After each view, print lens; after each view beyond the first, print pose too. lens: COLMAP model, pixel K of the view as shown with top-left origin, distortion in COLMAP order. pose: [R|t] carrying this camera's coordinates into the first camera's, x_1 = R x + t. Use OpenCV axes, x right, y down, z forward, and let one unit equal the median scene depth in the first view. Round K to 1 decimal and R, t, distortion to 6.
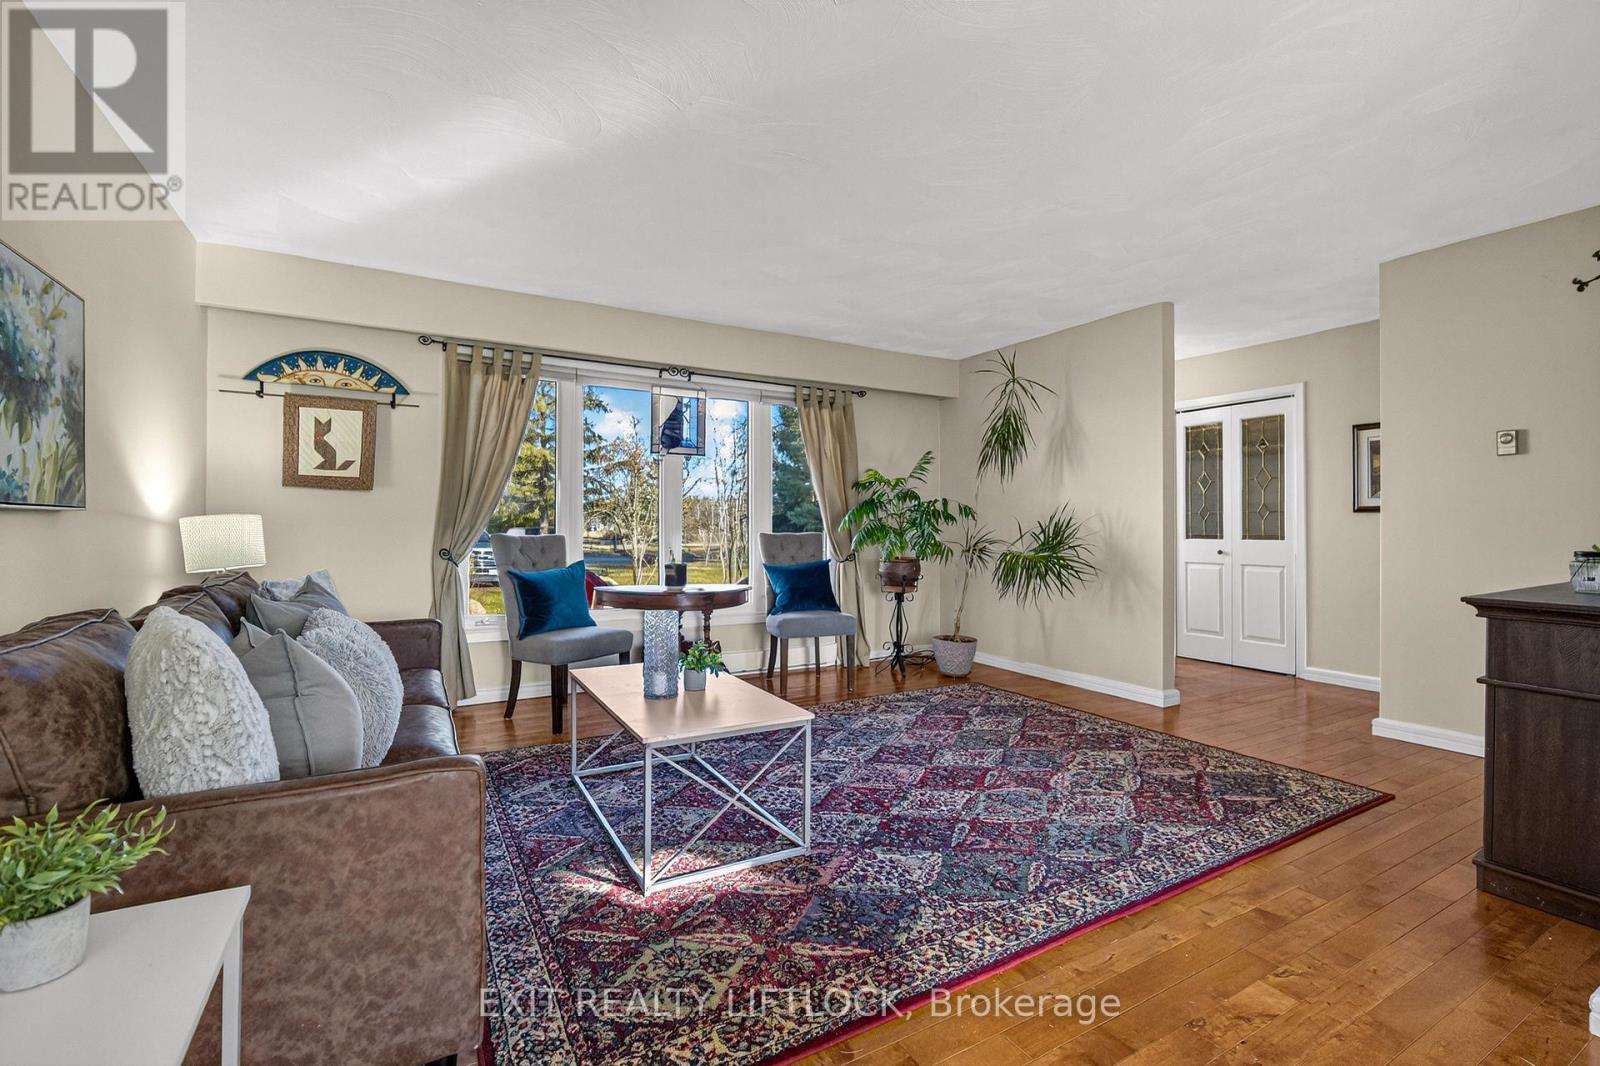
lens RADIAL K [[706.1, 0, 803.3], [0, 706.1, 528.2], [0, 0, 1]] dist [-0.008599, 0.001284]
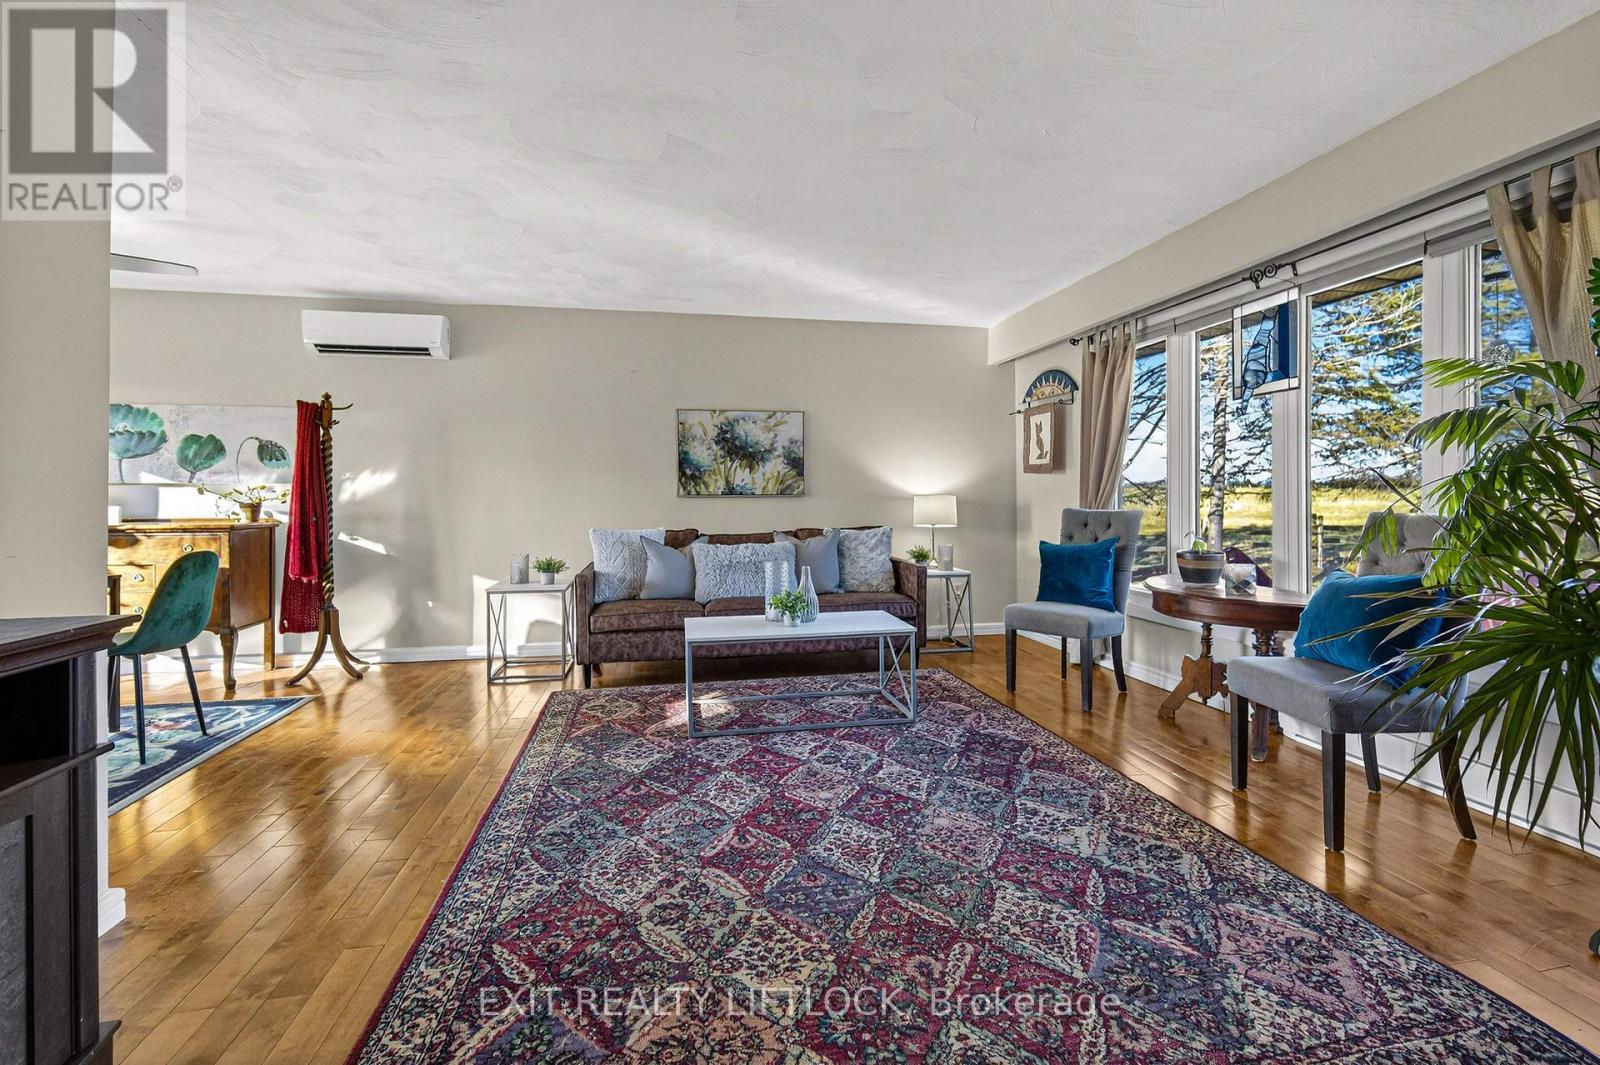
lens RADIAL K [[706.1, 0, 808.5], [0, 706.1, 495.4], [0, 0, 1]] dist [-0.008599, 0.001284]
pose [[-0.311490, -0.006458, -0.950227, 0.959078], [0.003183, 0.999964, -0.007839, -0.004935], [0.950244, -0.005466, -0.311459, 1.262794]]
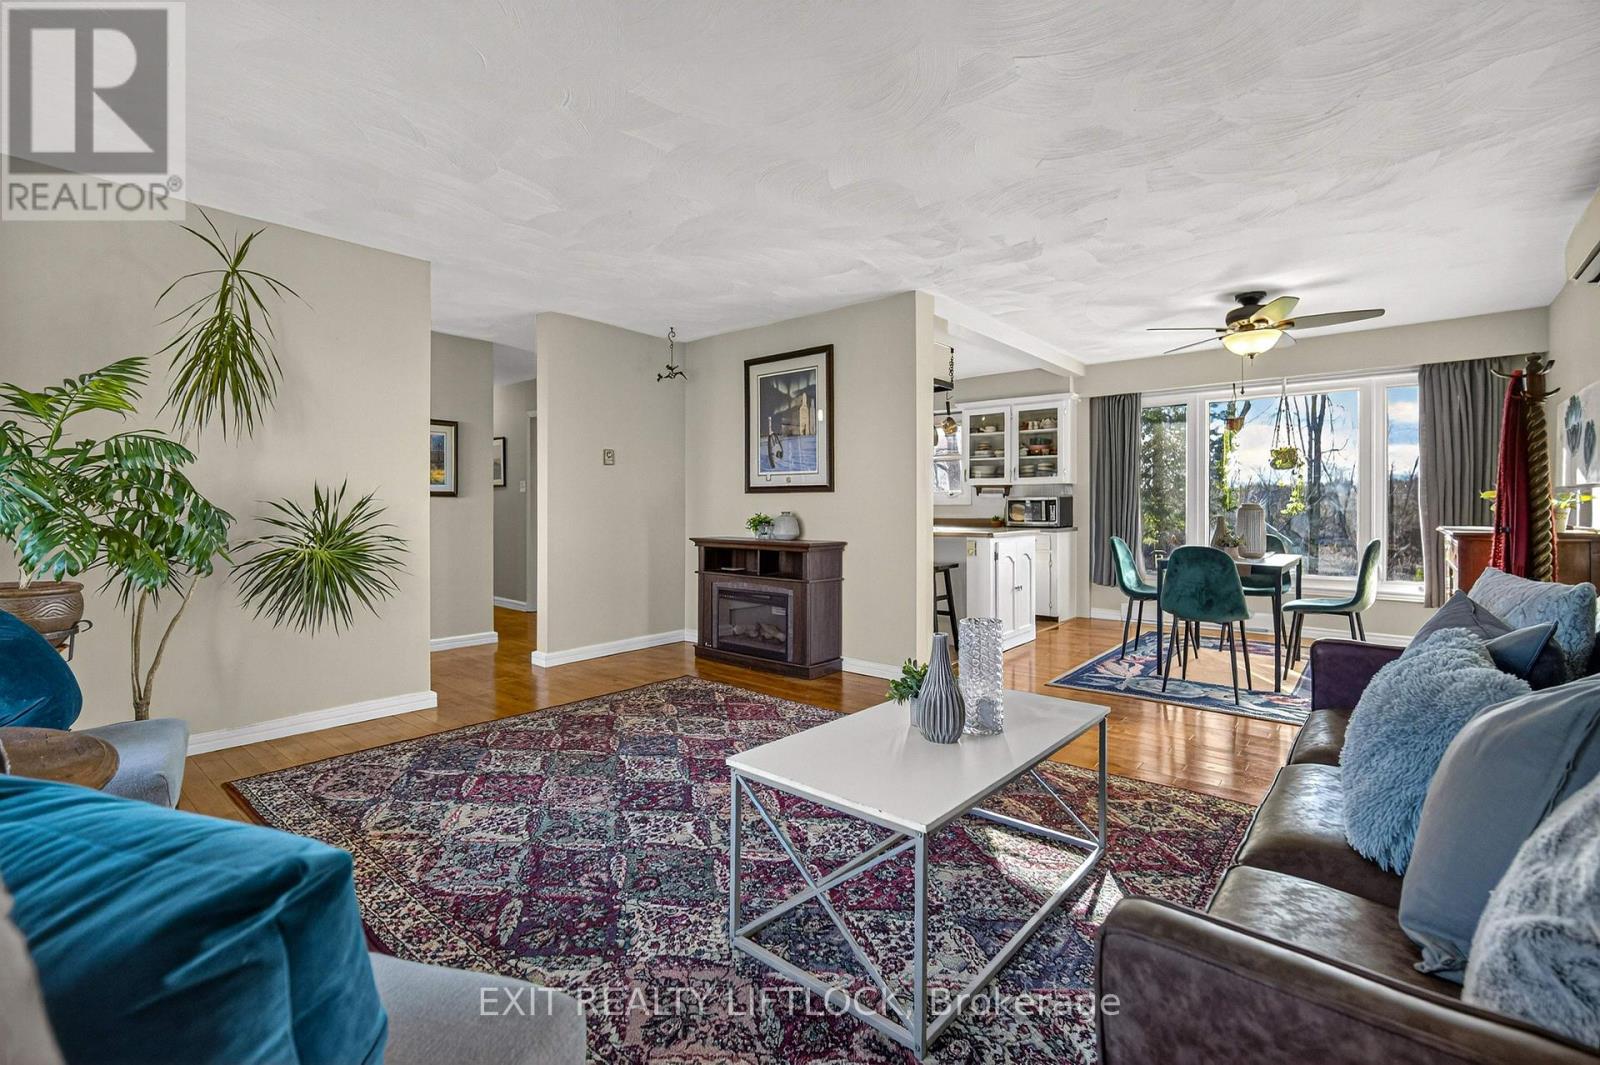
lens RADIAL K [[706.1, 0, 806.9], [0, 706.1, 506.1], [0, 0, 1]] dist [-0.008599, 0.001284]
pose [[-0.342469, 0.001860, 0.939527, -0.728176], [0.001140, 0.999998, -0.001564, -0.006720], [-0.939528, 0.000535, -0.342470, 1.210910]]
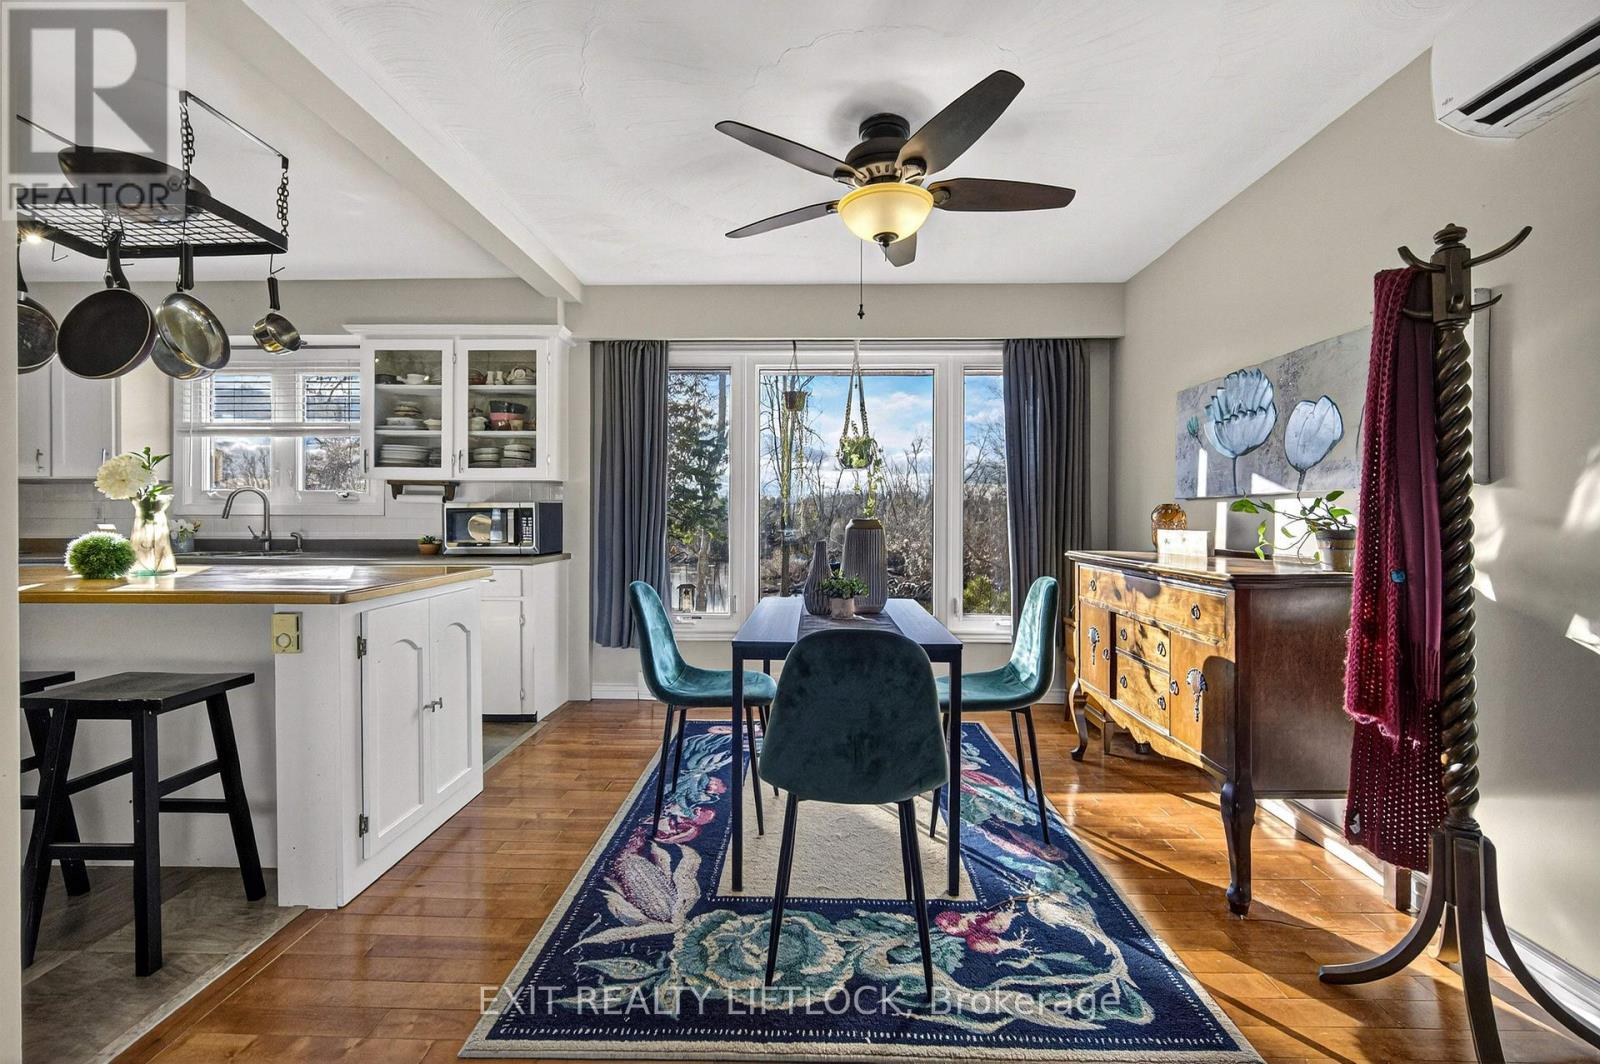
lens RADIAL K [[706.1, 0, 805.0], [0, 706.1, 521.6], [0, 0, 1]] dist [-0.008599, 0.001284]
pose [[-0.855367, -0.006547, 0.517981, 0.014014], [-0.002763, 0.999964, 0.008076, -0.015686], [-0.518015, 0.005476, -0.855354, 0.544132]]
